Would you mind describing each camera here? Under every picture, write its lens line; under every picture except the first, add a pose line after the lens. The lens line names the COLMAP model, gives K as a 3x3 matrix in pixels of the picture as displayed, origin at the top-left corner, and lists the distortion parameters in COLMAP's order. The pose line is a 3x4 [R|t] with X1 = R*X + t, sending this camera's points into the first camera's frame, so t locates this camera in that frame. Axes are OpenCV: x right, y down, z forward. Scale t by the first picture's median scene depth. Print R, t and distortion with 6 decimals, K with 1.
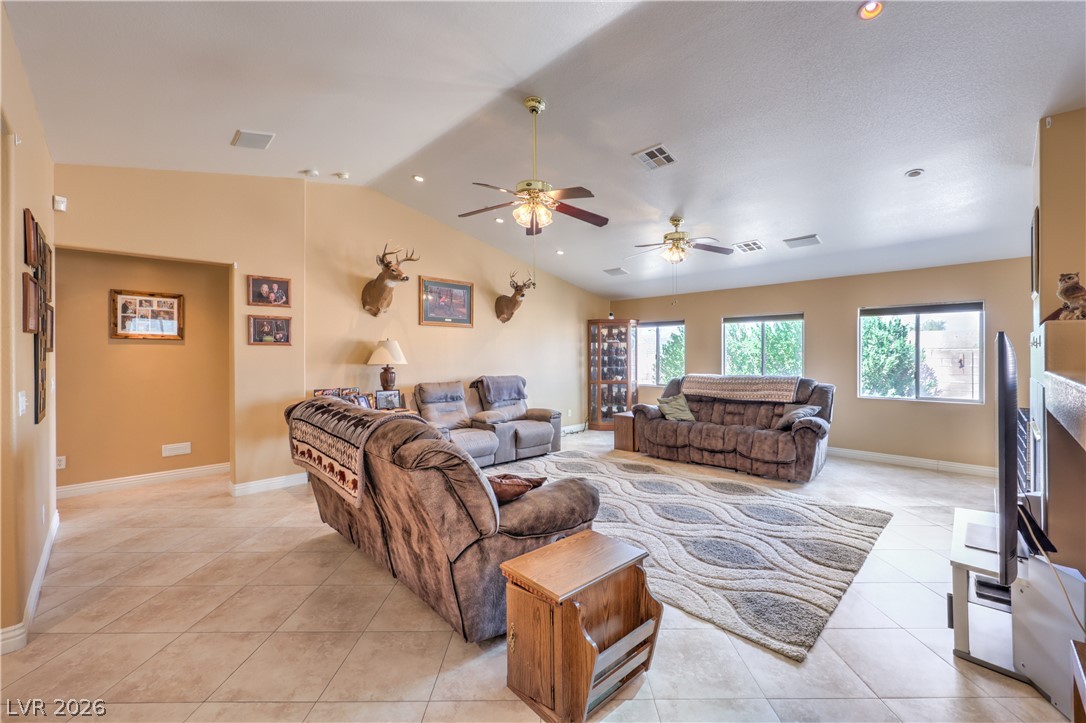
lens RADIAL K [[461.4, 0, 541.3], [0, 461.4, 352.8], [0, 0, 1]] dist [0.000577, 0.000202]
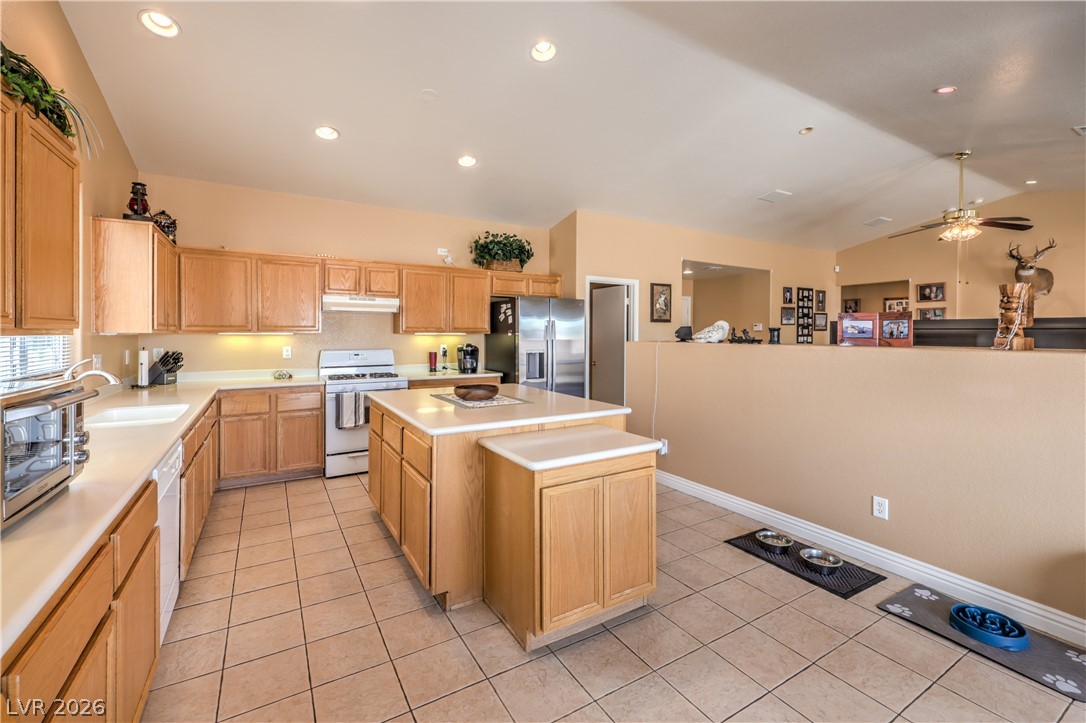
lens RADIAL K [[461.4, 0, 541.3], [0, 461.4, 352.8], [0, 0, 1]] dist [0.000577, 0.000202]
pose [[-0.233422, 0.041004, -0.971511, 1.285201], [0.005191, 0.999149, 0.040924, 0.003817], [0.972362, 0.004510, -0.233436, 0.060397]]
